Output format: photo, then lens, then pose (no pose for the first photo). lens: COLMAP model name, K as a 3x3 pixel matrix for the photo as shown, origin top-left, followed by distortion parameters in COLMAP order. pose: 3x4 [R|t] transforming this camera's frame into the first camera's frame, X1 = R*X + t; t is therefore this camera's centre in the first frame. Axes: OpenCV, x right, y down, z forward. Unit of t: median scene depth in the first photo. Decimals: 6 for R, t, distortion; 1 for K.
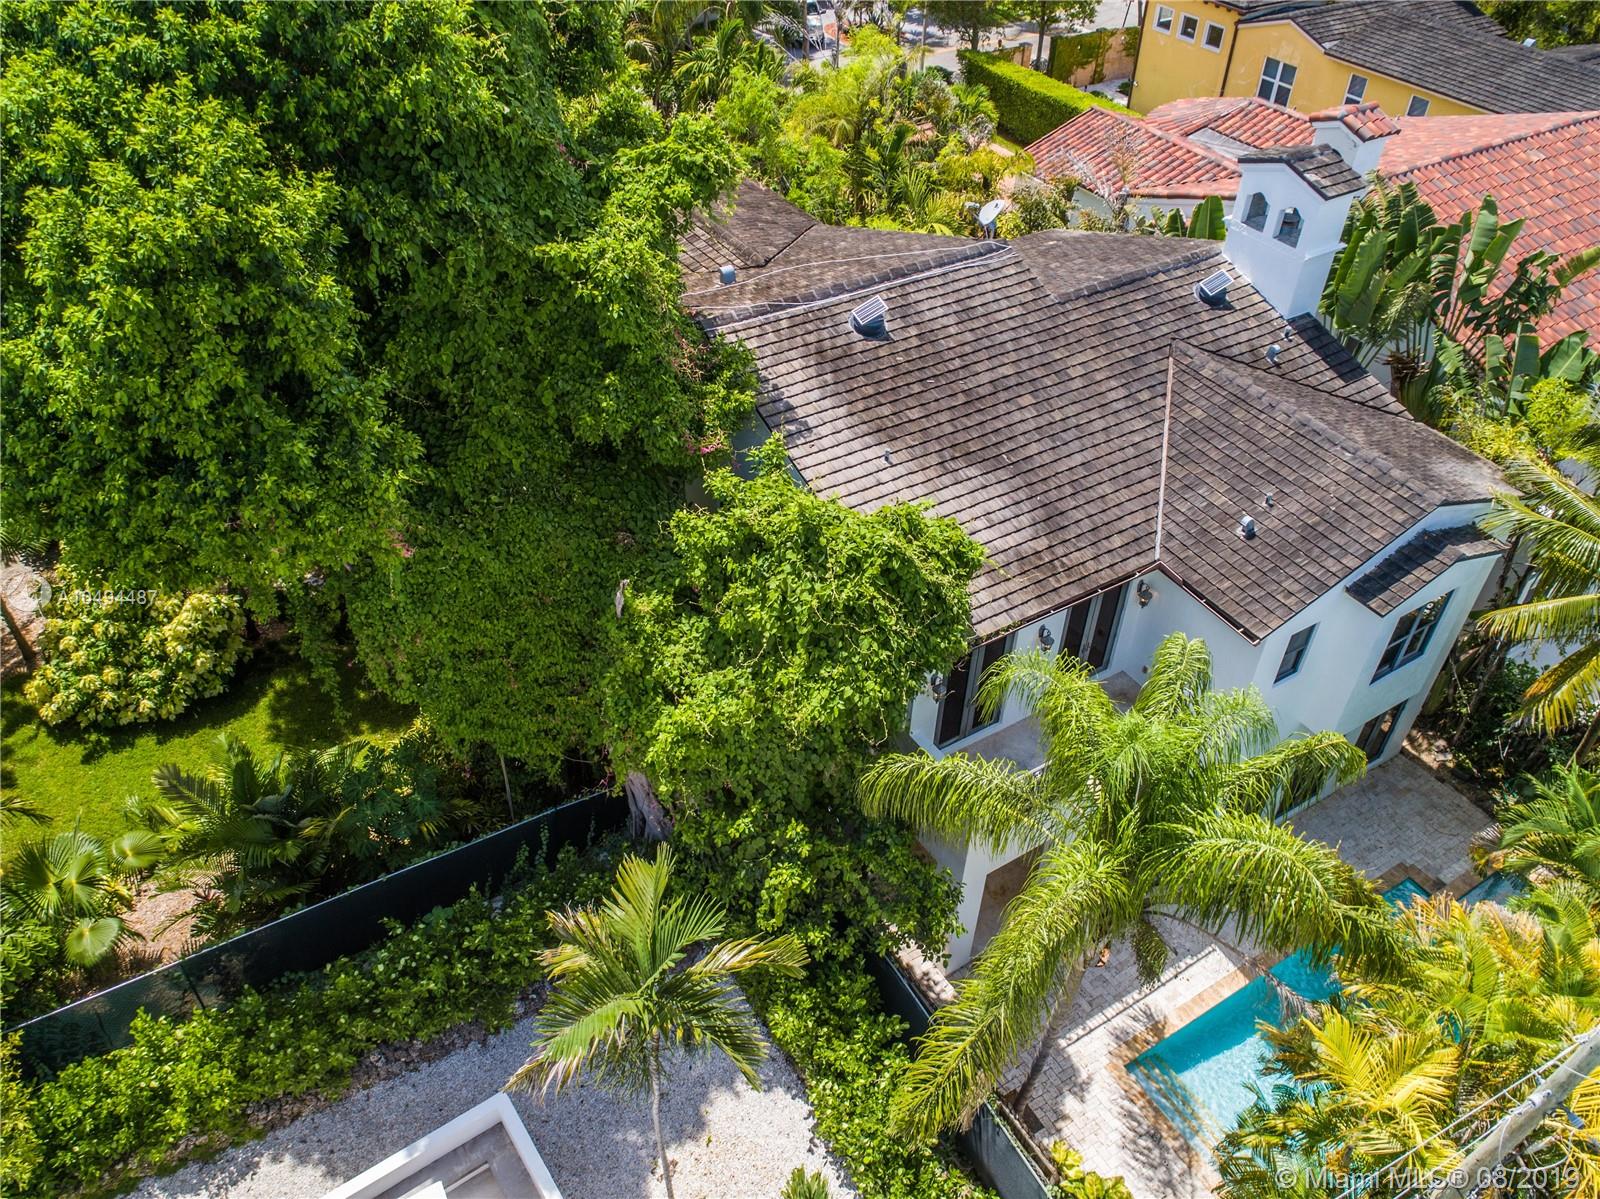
lens RADIAL K [[1175.5, 0, 800.0], [0, 1175.5, 599.5], [0, 0, 1]] dist [-0.025524, 0.010453]
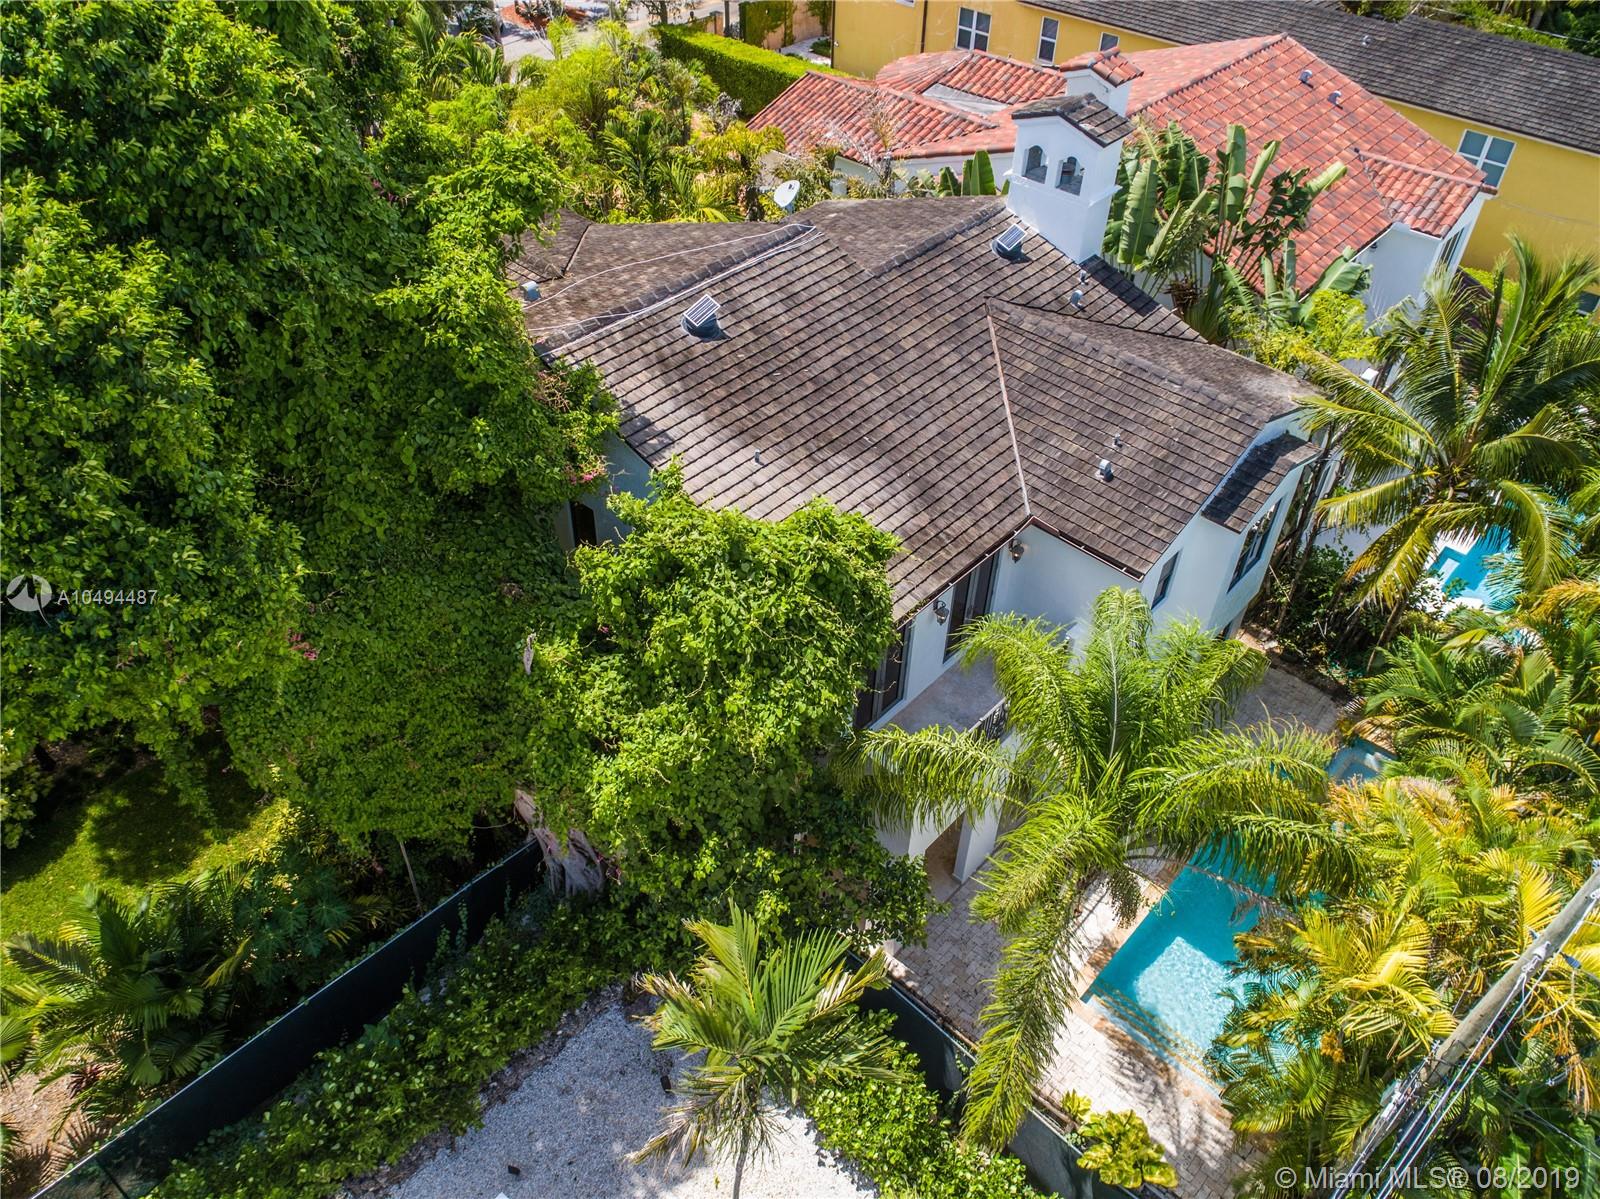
lens RADIAL K [[1176.4, 0, 800.0], [0, 1176.4, 599.5], [0, 0, 1]] dist [-0.021410, 0.001979]
pose [[0.962153, -0.182316, 0.202538, -0.108319], [0.177993, 0.983238, 0.039514, -0.036446], [-0.206348, -0.001969, 0.978477, 0.029812]]
